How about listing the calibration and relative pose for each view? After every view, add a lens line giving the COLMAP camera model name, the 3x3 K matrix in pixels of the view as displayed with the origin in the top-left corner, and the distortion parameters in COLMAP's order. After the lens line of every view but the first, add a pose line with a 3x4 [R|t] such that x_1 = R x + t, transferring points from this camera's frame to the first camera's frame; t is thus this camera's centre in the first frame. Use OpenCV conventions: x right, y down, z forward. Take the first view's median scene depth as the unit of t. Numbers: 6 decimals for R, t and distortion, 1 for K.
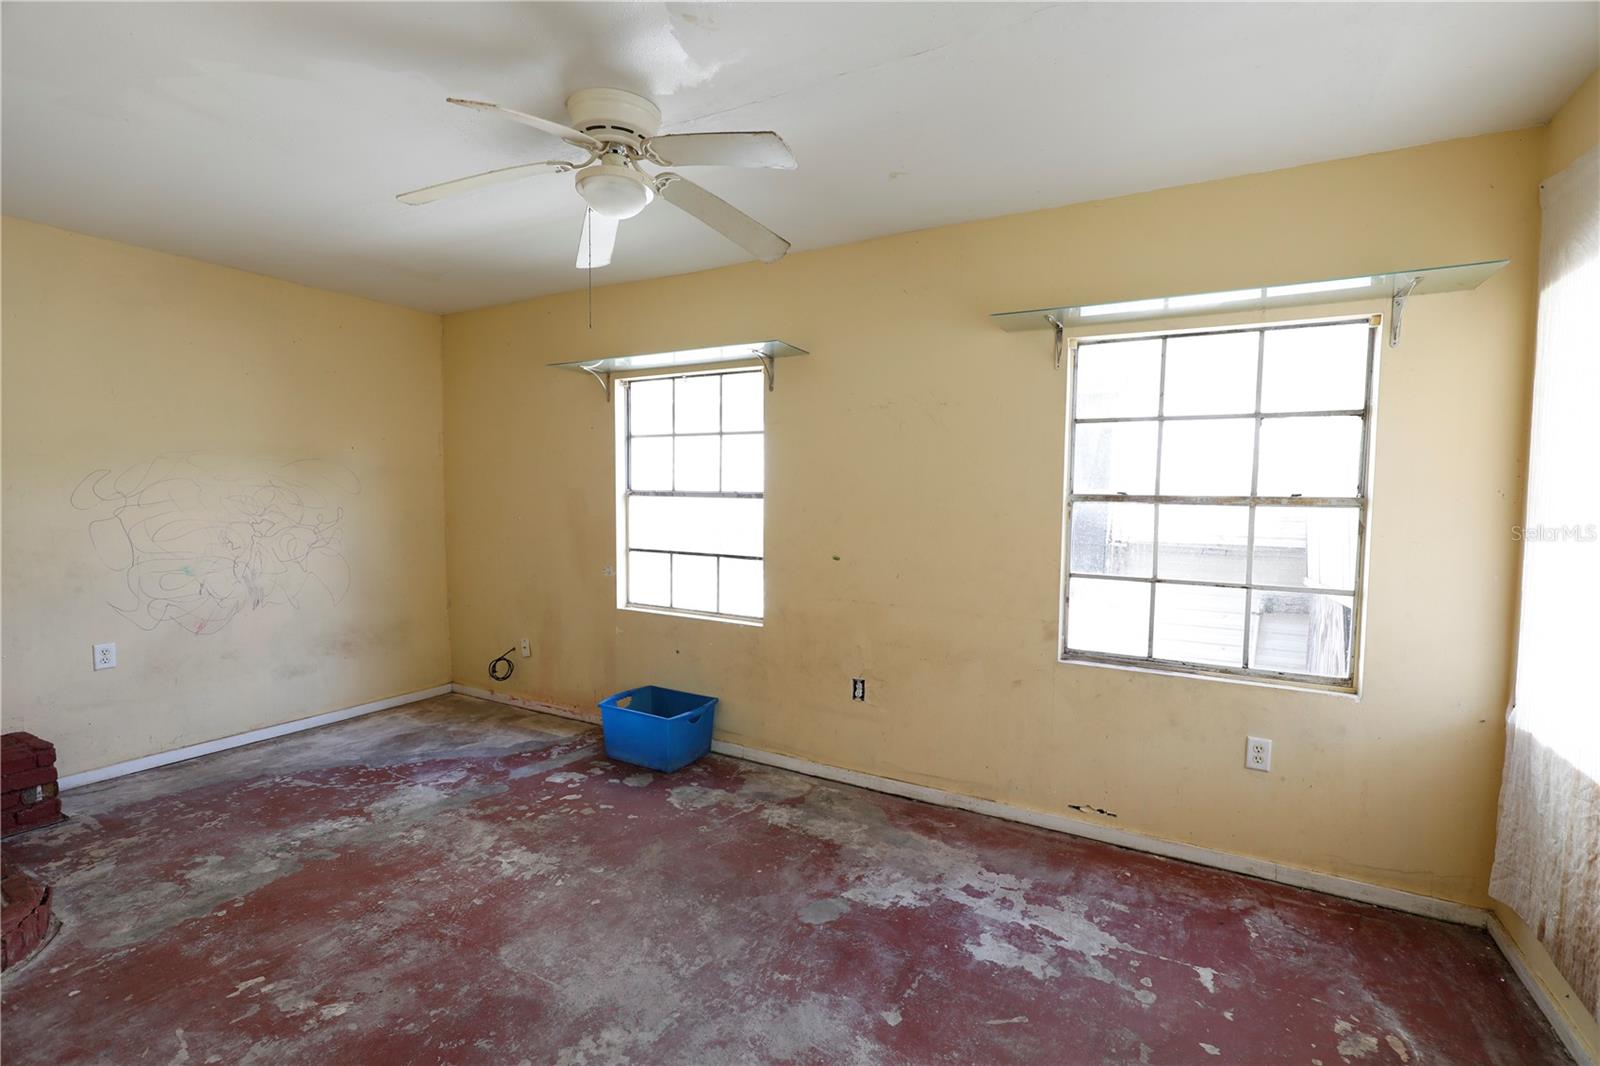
lens RADIAL K [[730.3, 0, 795.8], [0, 730.3, 523.4], [0, 0, 1]] dist [-0.028126, 0.001152]
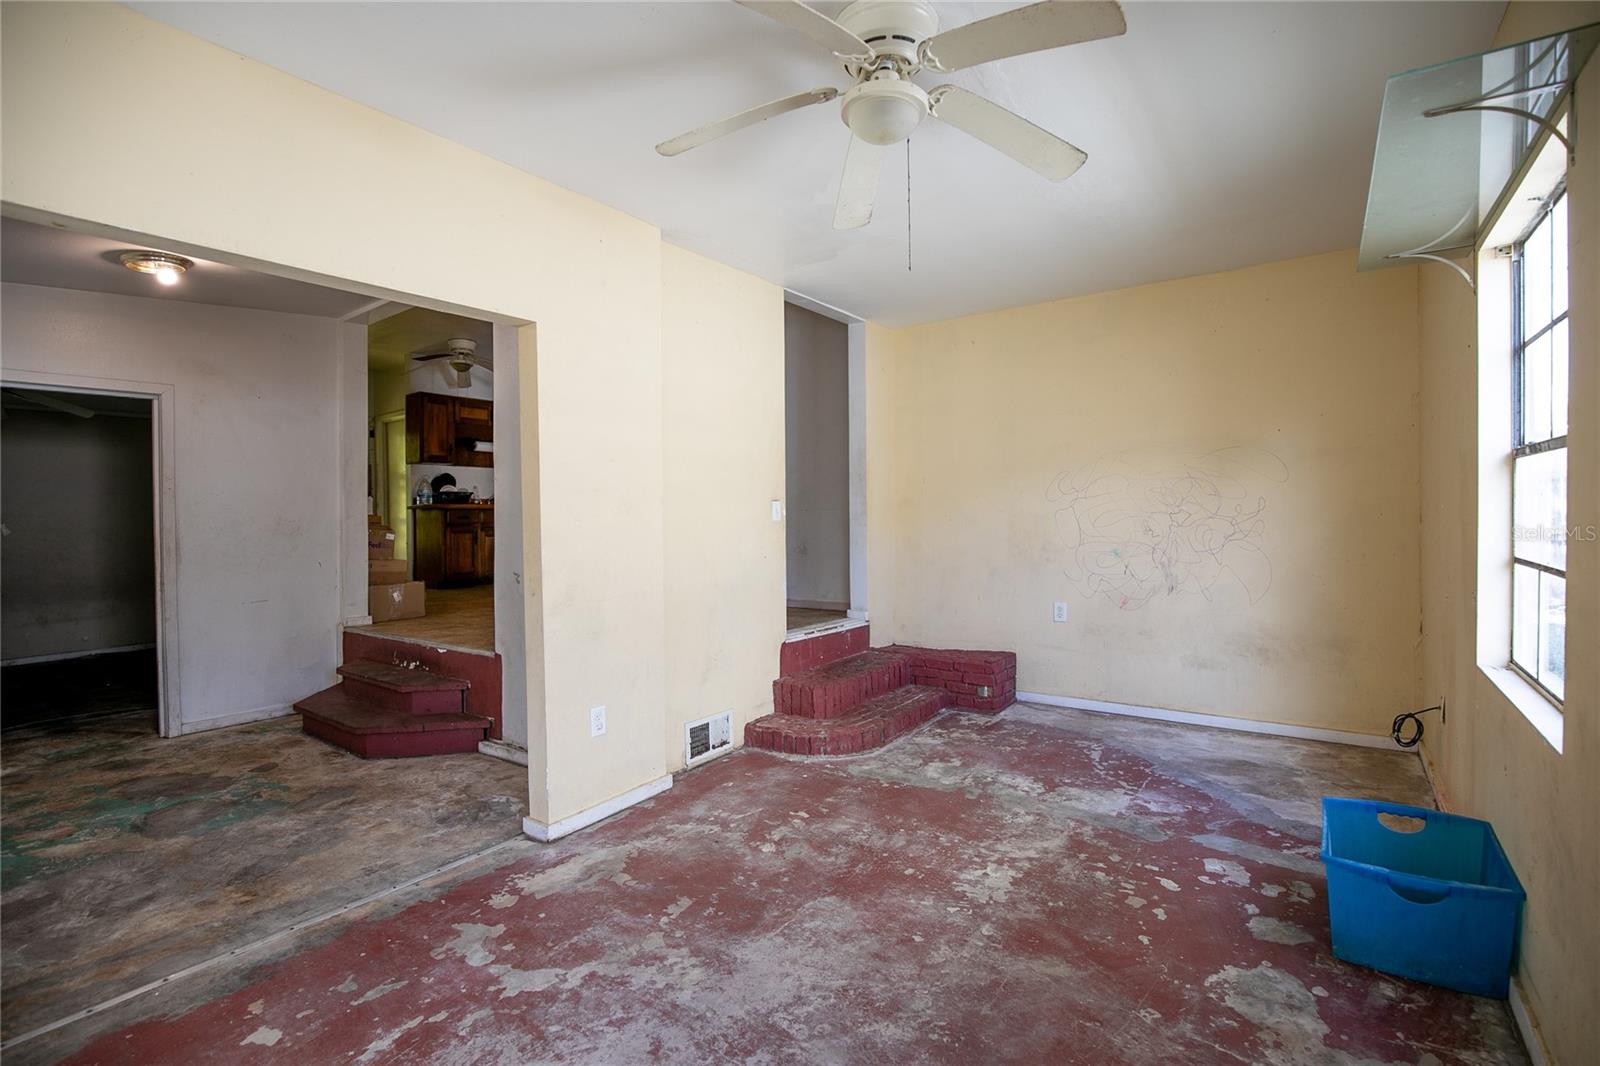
lens RADIAL K [[730.3, 0, 807.0], [0, 730.3, 517.2], [0, 0, 1]] dist [-0.028126, 0.001152]
pose [[-0.095441, -0.001696, -0.995434, 0.443601], [-0.032354, 0.999476, 0.001399, 0.026660], [0.994909, 0.032339, -0.095445, 0.716767]]
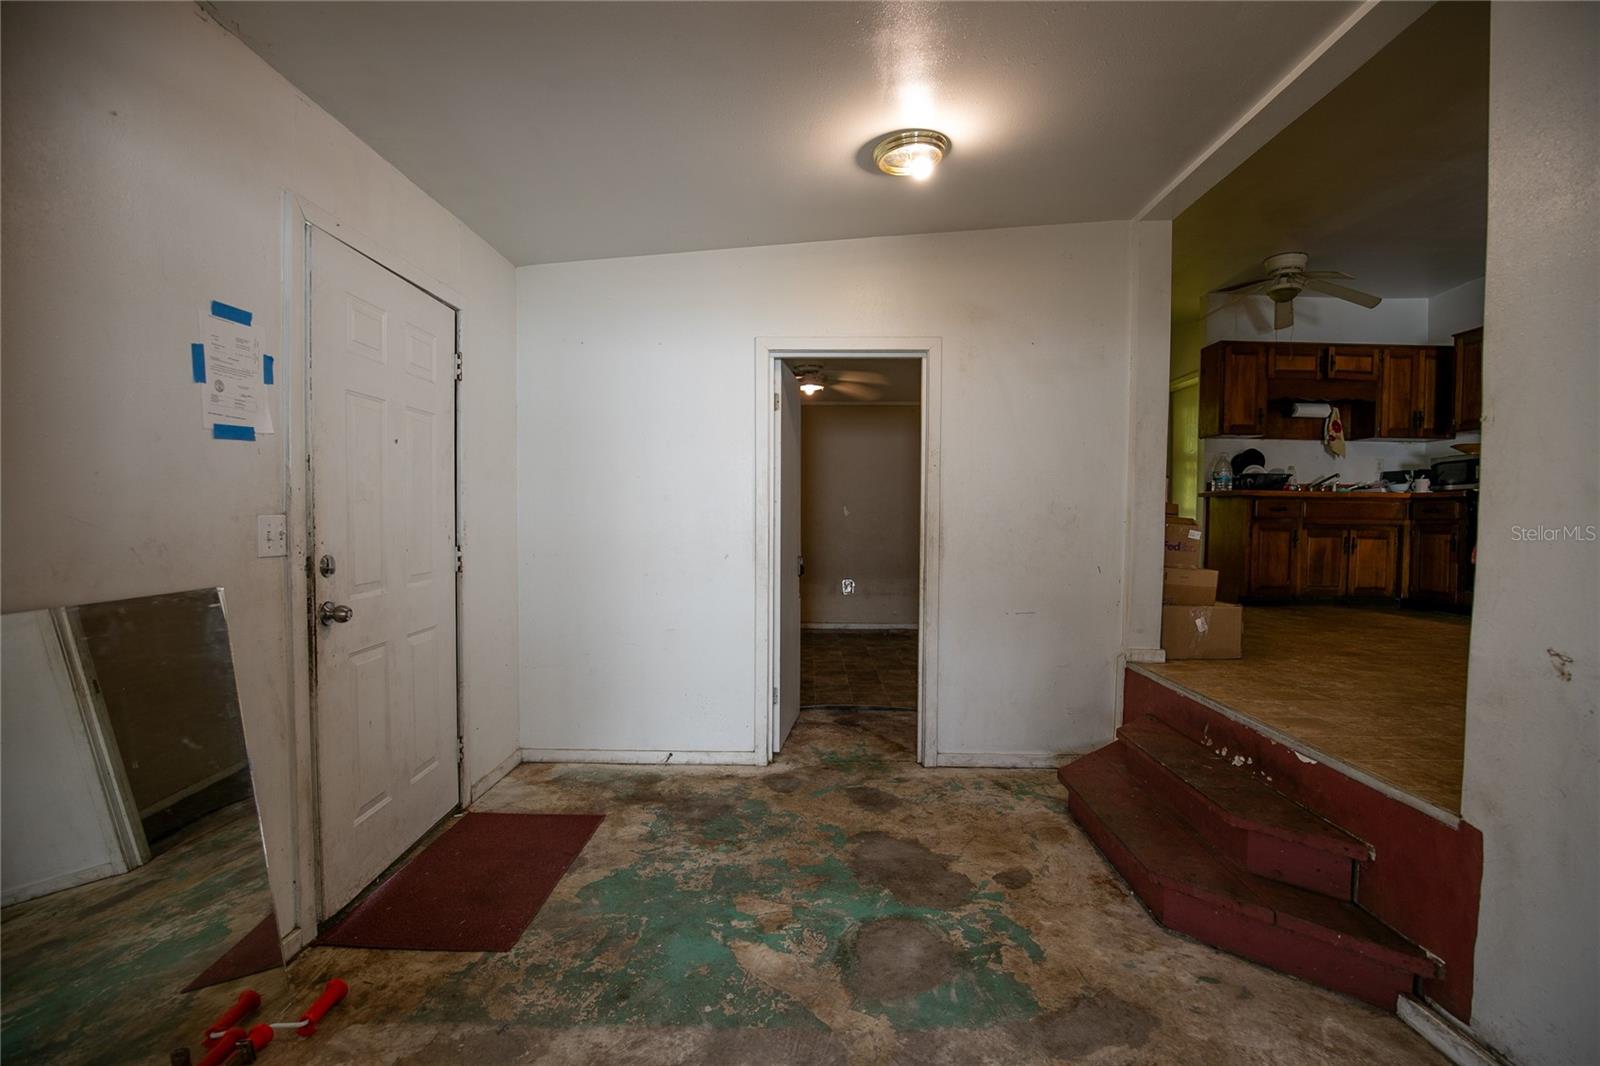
lens RADIAL K [[730.3, 0, 809.0], [0, 730.3, 536.0], [0, 0, 1]] dist [-0.028126, 0.001152]
pose [[-0.871226, 0.004992, -0.490856, -0.043750], [-0.035673, 0.996661, 0.073452, 0.045622], [0.489584, 0.081503, -0.868139, 0.293839]]
